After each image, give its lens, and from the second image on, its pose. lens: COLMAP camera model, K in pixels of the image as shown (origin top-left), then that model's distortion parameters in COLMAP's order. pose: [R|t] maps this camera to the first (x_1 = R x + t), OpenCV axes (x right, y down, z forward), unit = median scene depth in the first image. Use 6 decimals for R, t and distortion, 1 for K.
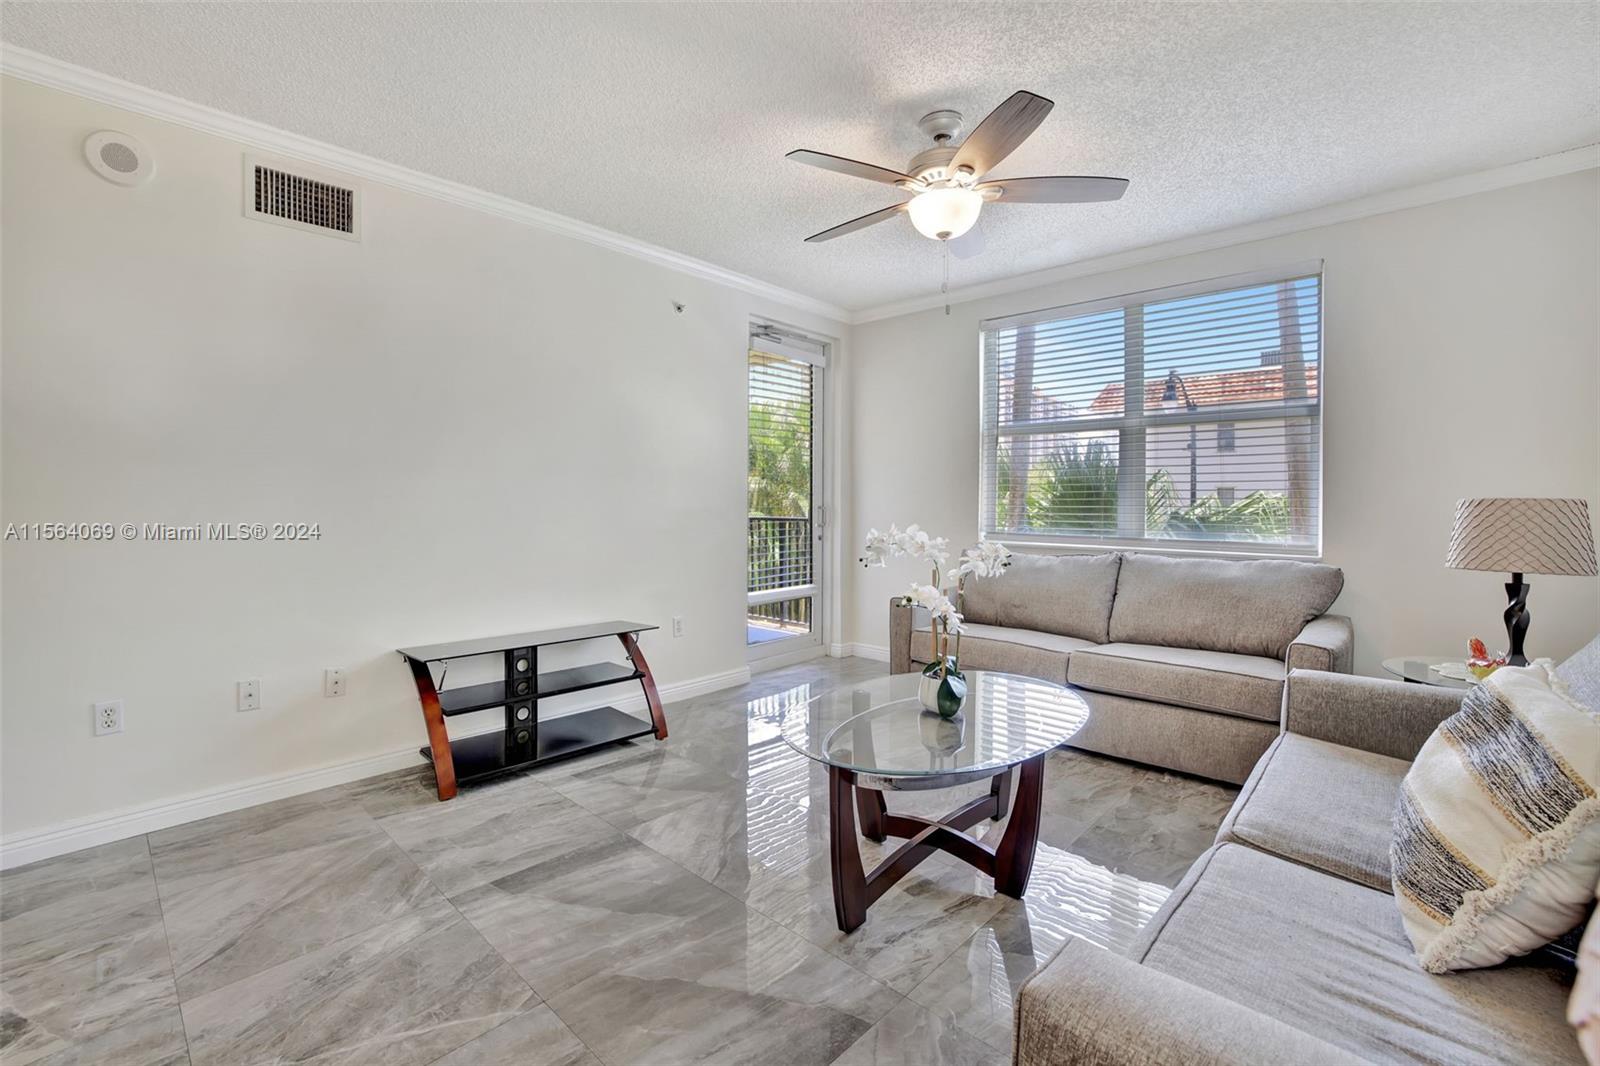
lens RADIAL K [[691.5, 0, 789.0], [0, 691.5, 505.5], [0, 0, 1]] dist [-0.041164, 0.012990]
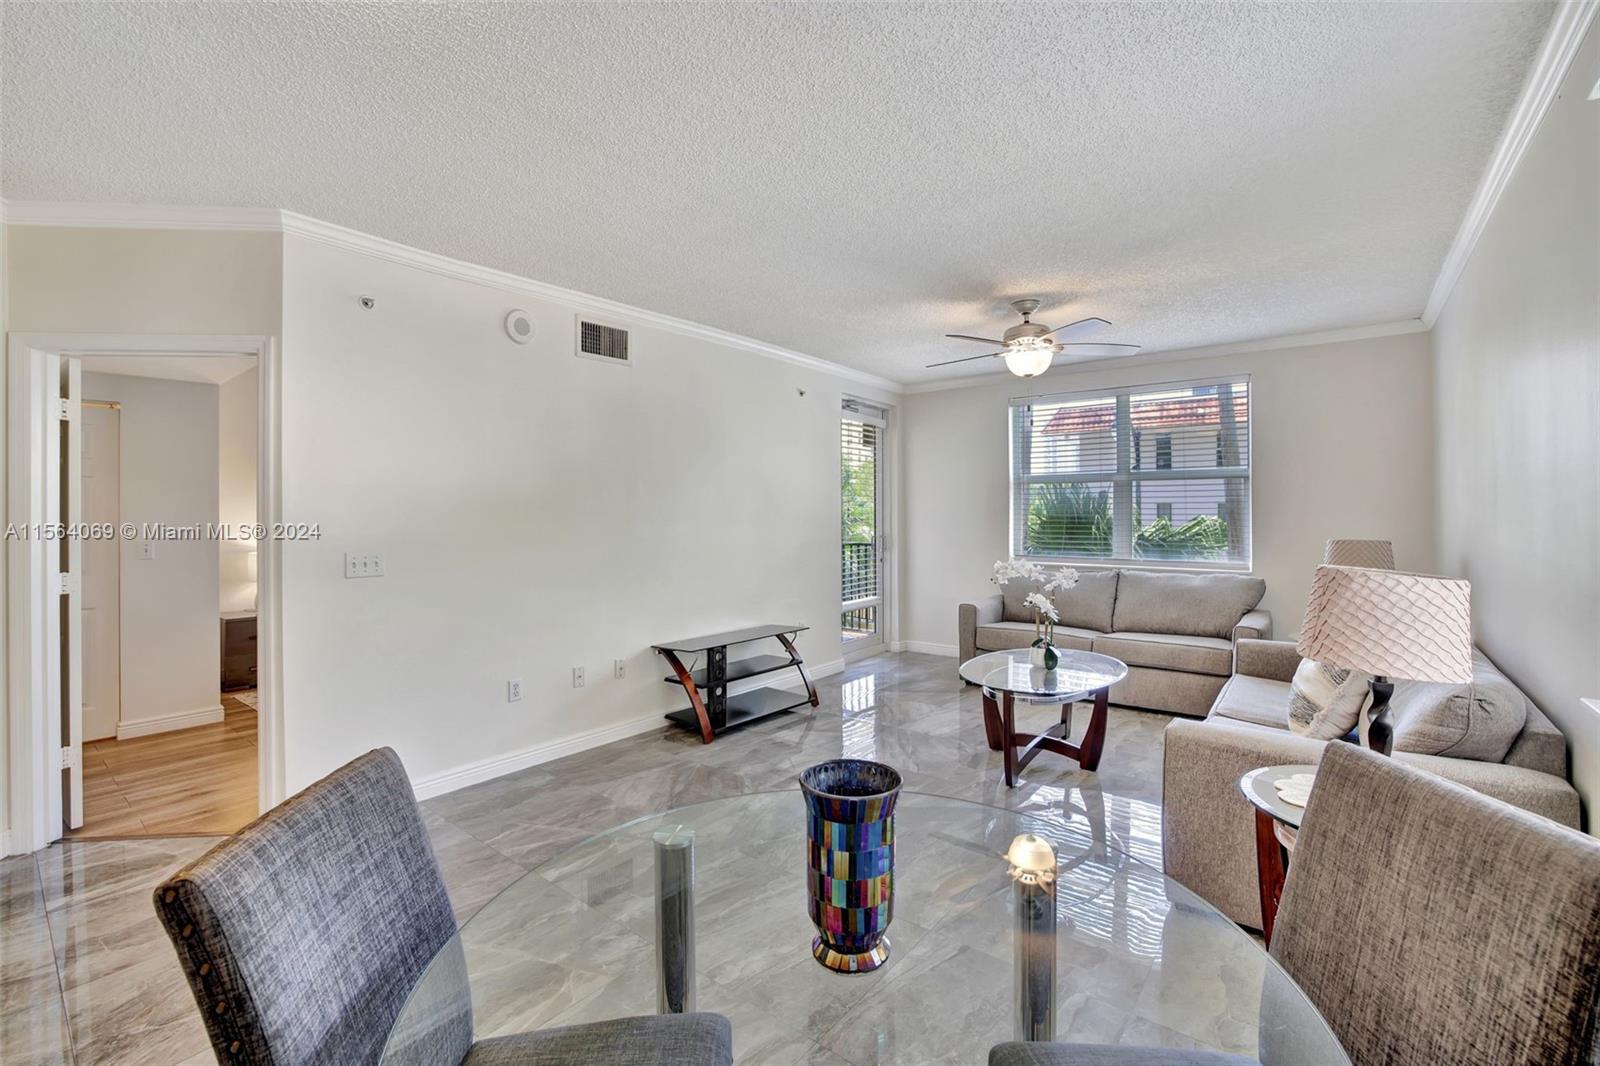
lens RADIAL K [[688.4, 0, 792.2], [0, 688.4, 511.9], [0, 0, 1]] dist [-0.043373, 0.013392]
pose [[0.997049, -0.006849, 0.076460, -0.364418], [0.007641, 0.999920, -0.010072, -0.051906], [-0.076385, 0.010627, 0.997022, -0.445078]]
